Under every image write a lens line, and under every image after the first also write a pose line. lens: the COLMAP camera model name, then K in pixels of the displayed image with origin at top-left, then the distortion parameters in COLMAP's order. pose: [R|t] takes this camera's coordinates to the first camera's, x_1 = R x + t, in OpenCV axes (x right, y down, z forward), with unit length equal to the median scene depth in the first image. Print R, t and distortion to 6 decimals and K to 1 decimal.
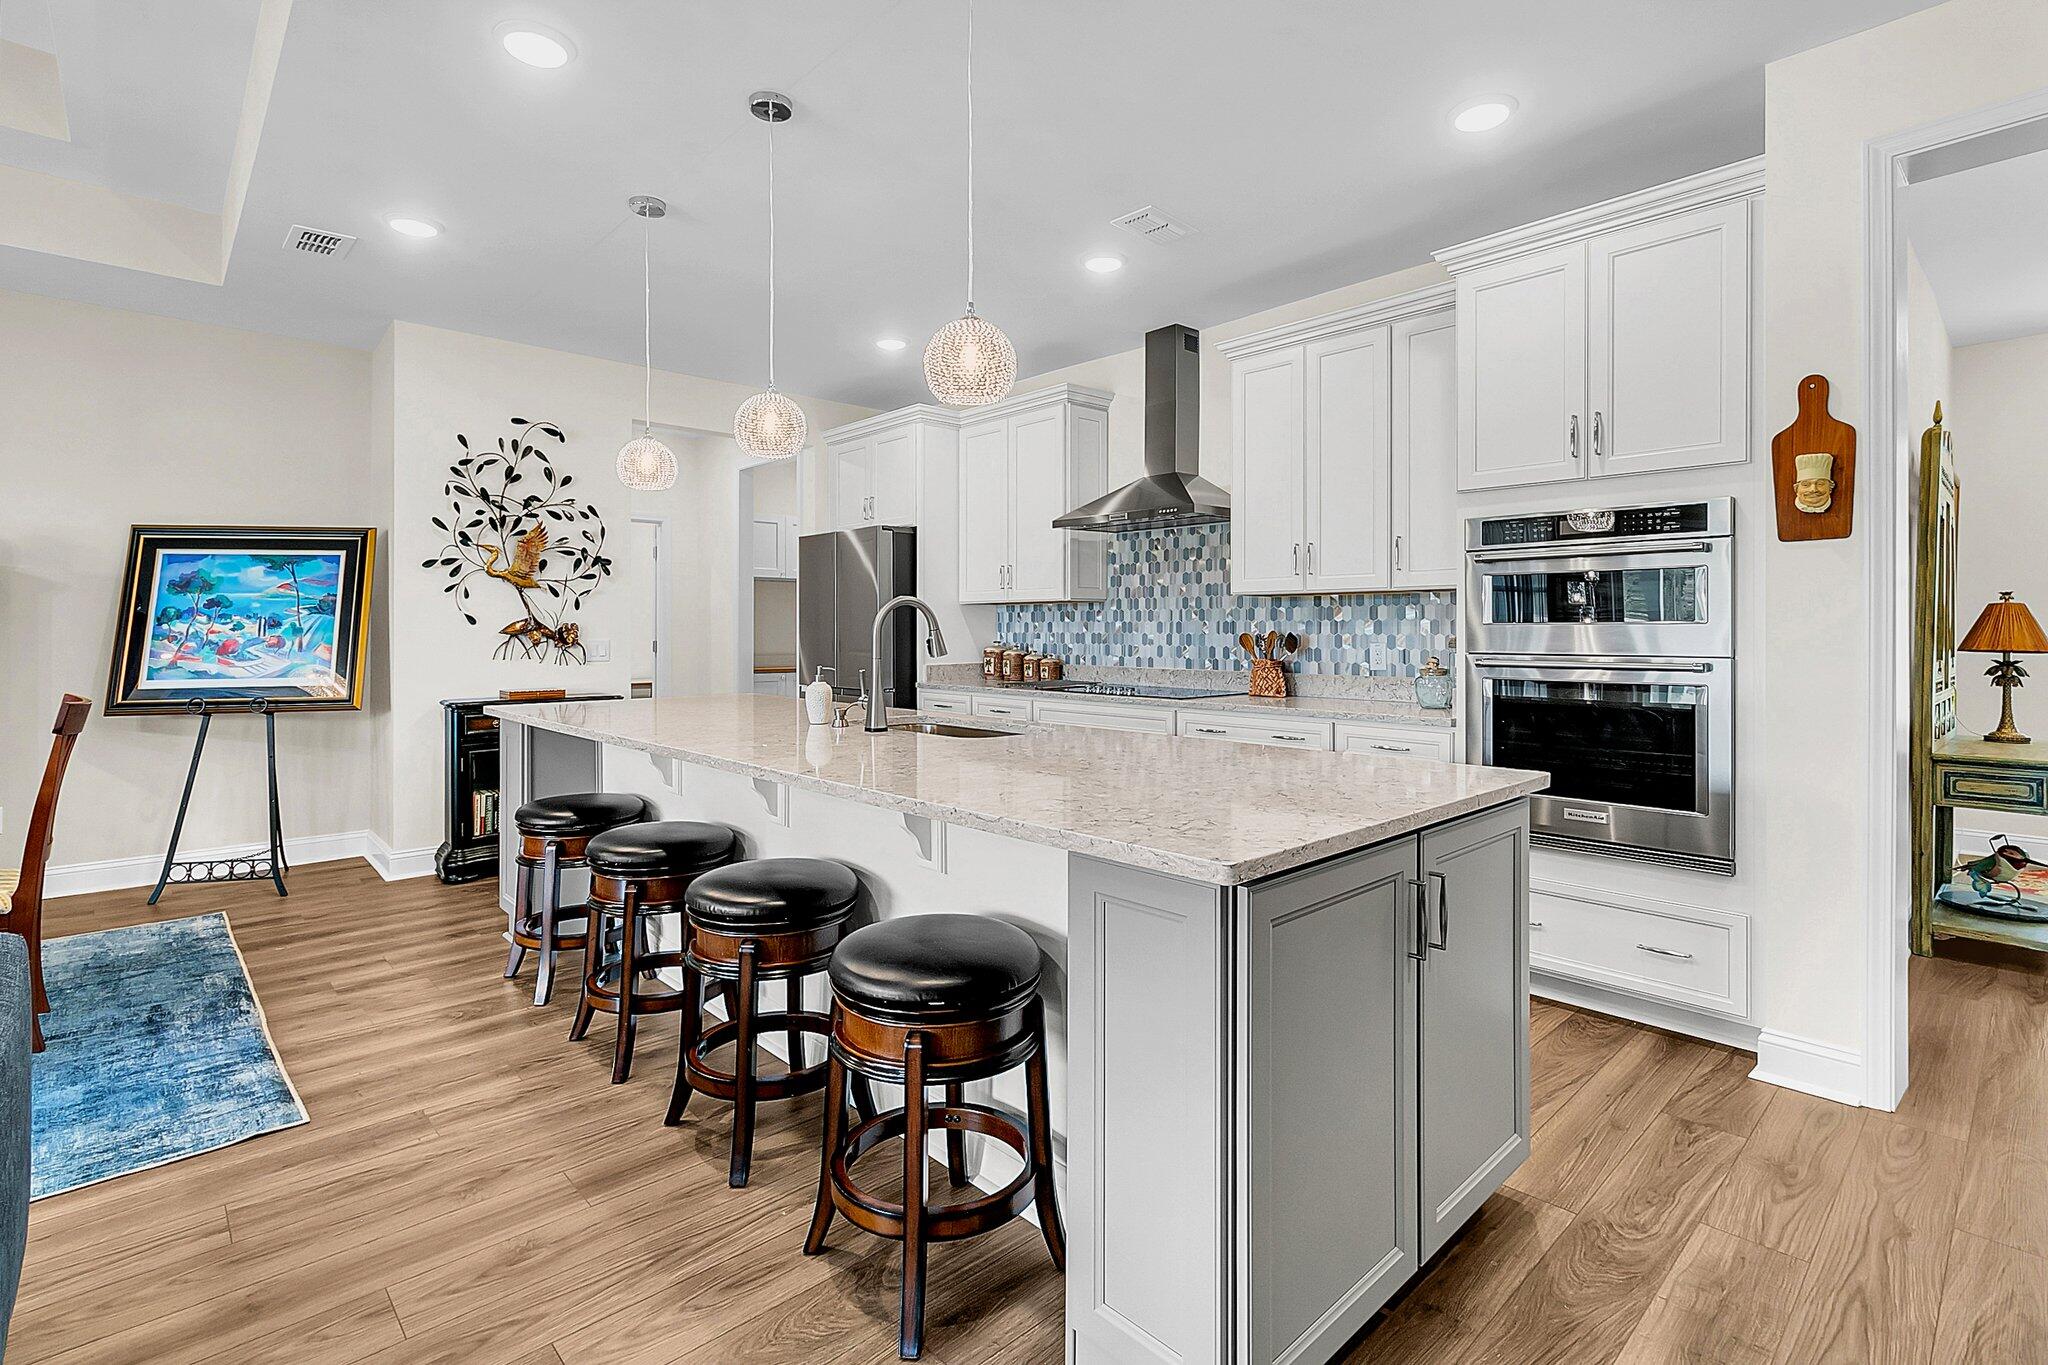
lens RADIAL K [[958.8, 0, 1039.6], [0, 958.8, 635.7], [0, 0, 1]] dist [0.002641, 0.000084]
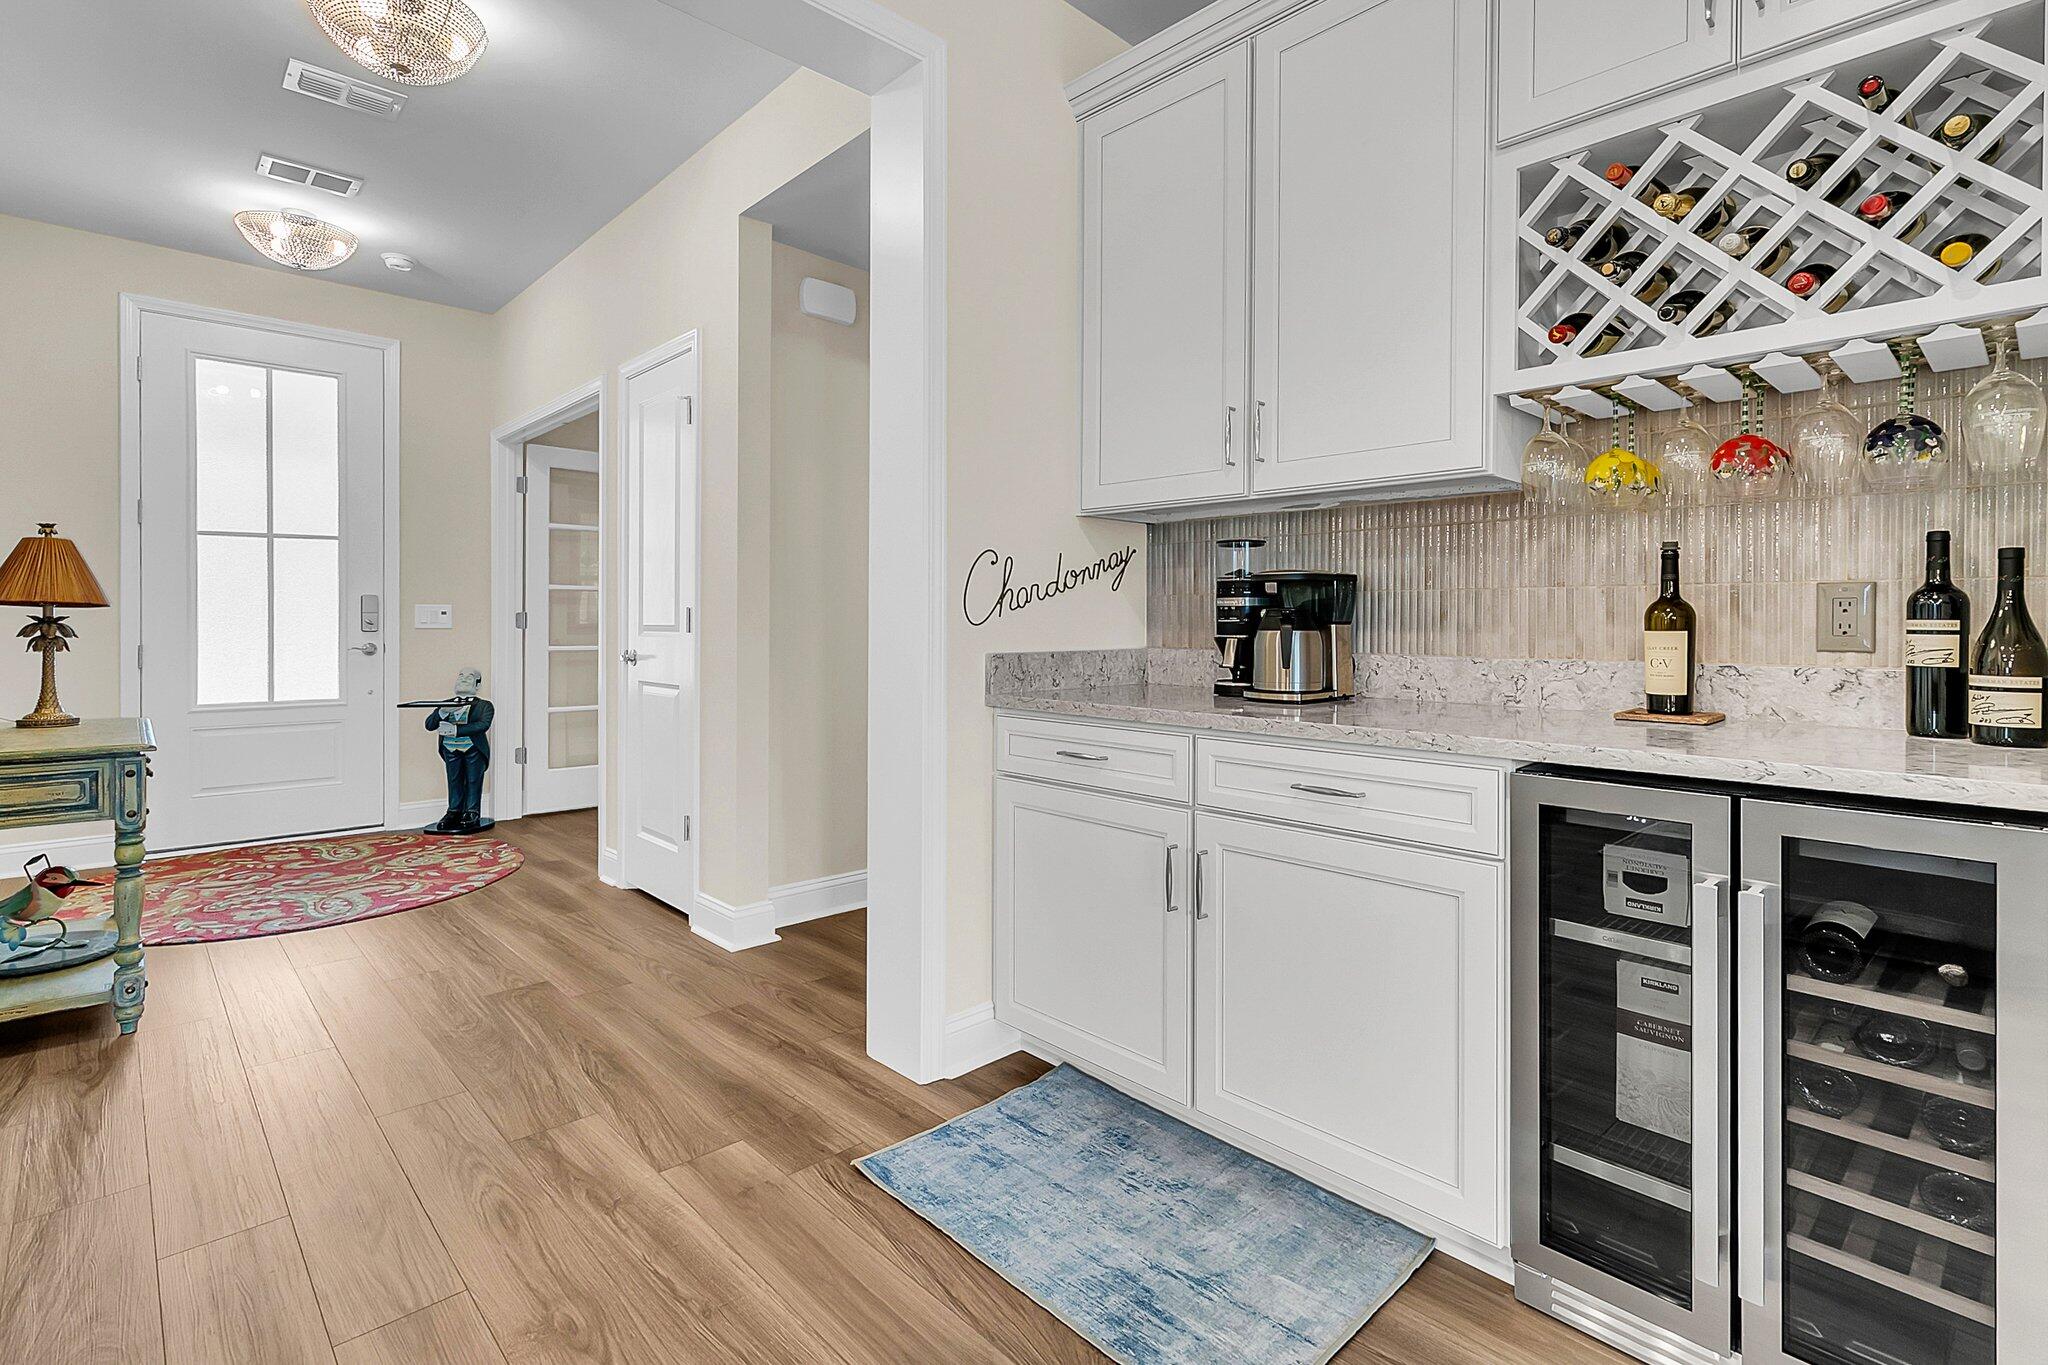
lens RADIAL K [[966.0, 0, 1027.7], [0, 966.0, 626.9], [0, 0, 1]] dist [0.002567, 0.000390]
pose [[-0.007212, -0.003291, 0.999969, 0.220033], [-0.000473, 0.999994, 0.003287, 0.027149], [-0.999974, -0.000449, -0.007214, 0.217051]]
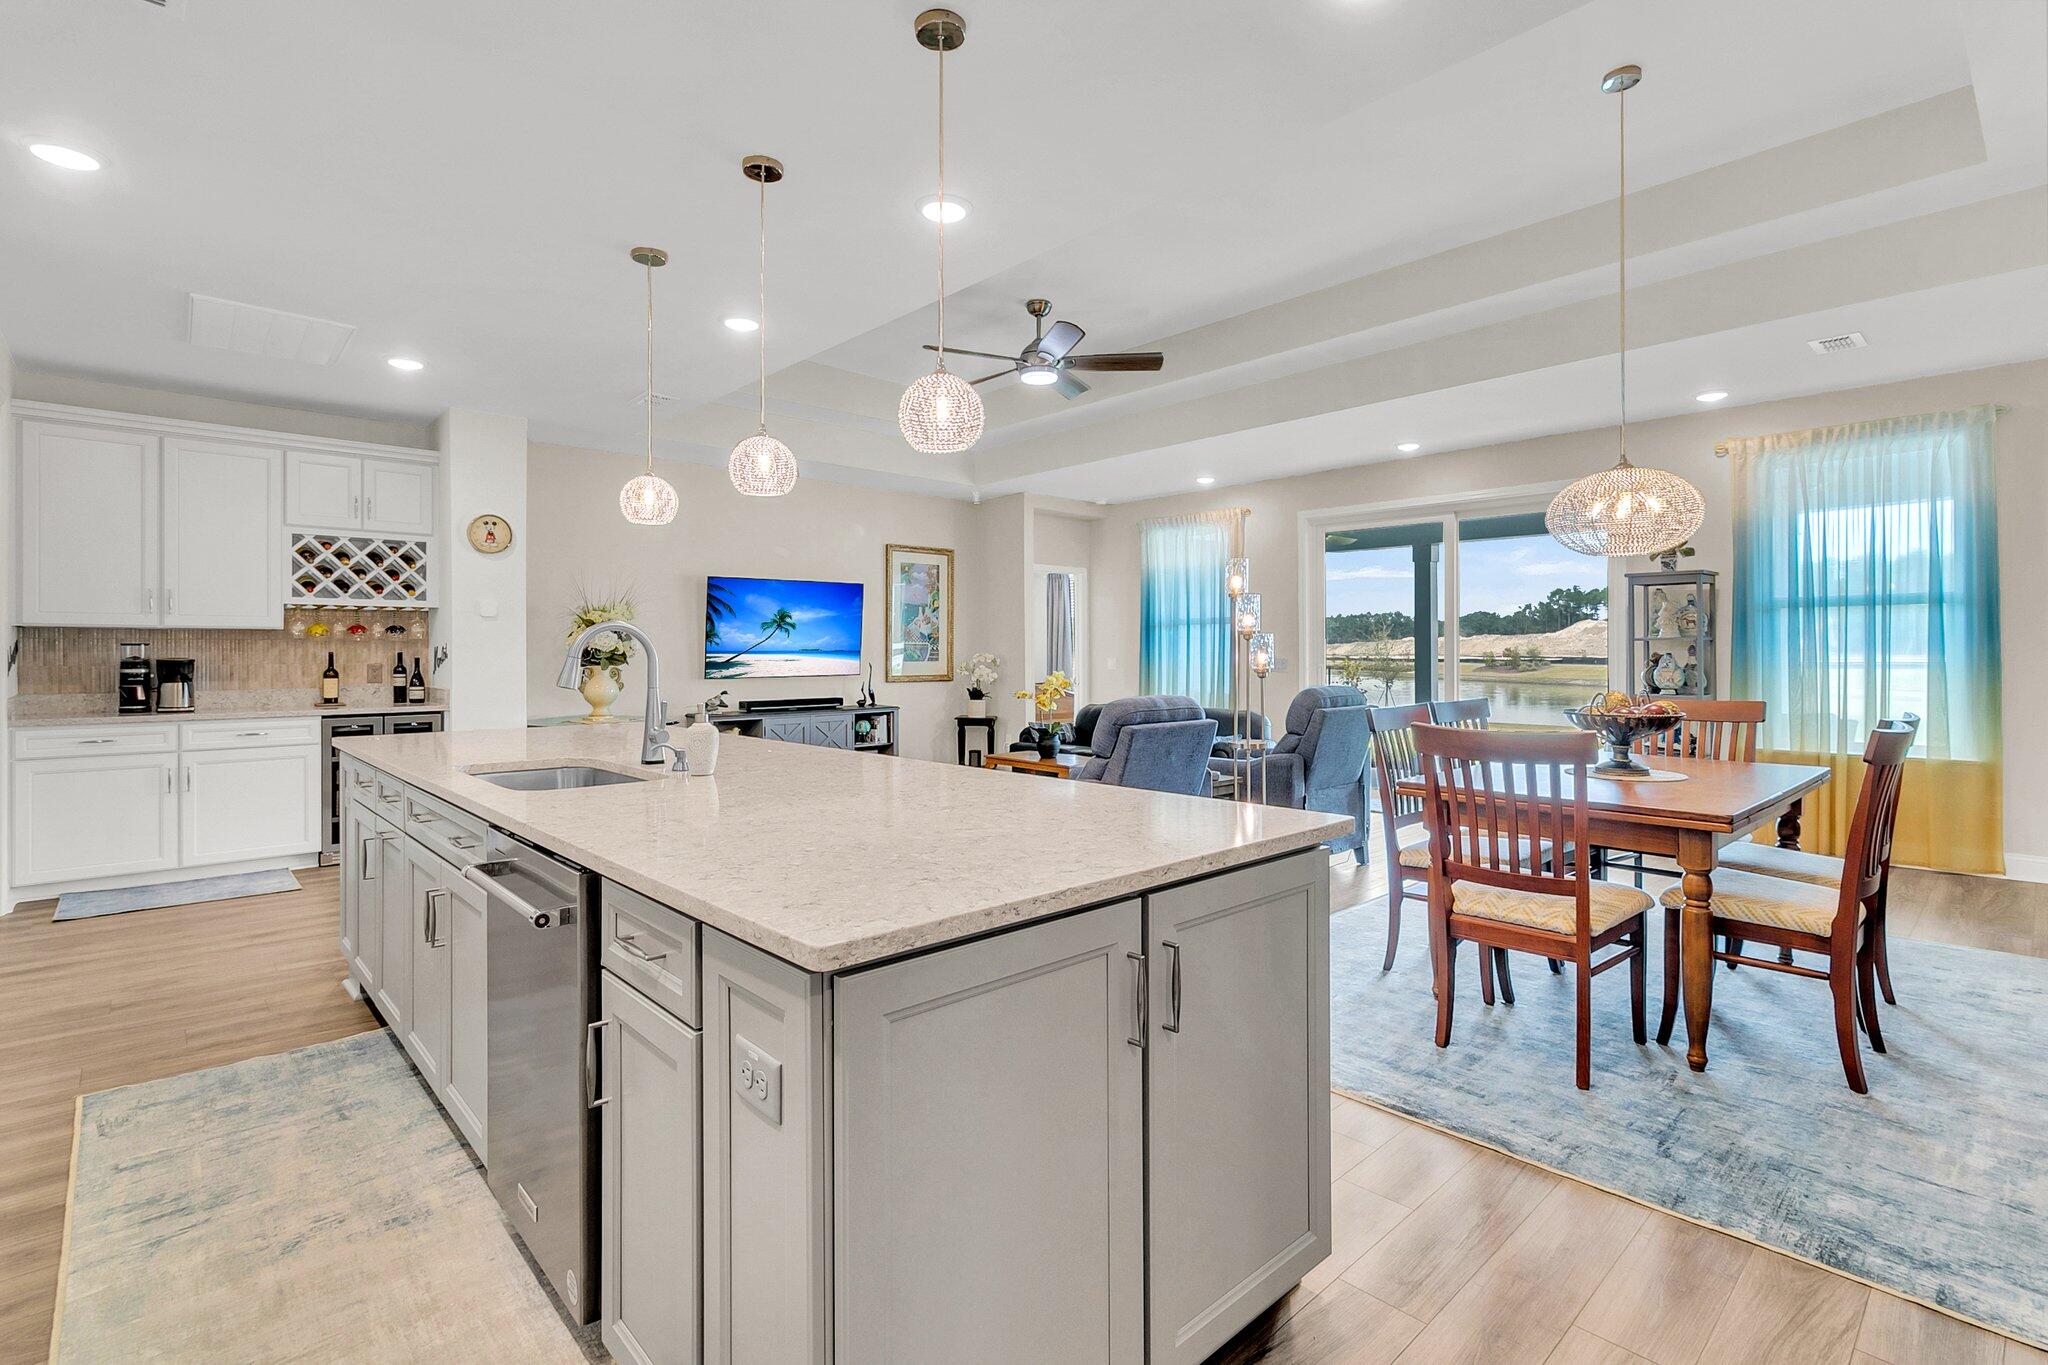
lens RADIAL K [[959.7, 0, 1045.6], [0, 959.7, 649.8], [0, 0, 1]] dist [0.000903, 0.000701]
pose [[-0.999993, 0.003183, -0.002114, -0.363521], [0.003180, 0.999993, 0.001783, -0.008884], [0.002120, 0.001776, -0.999996, 1.273178]]
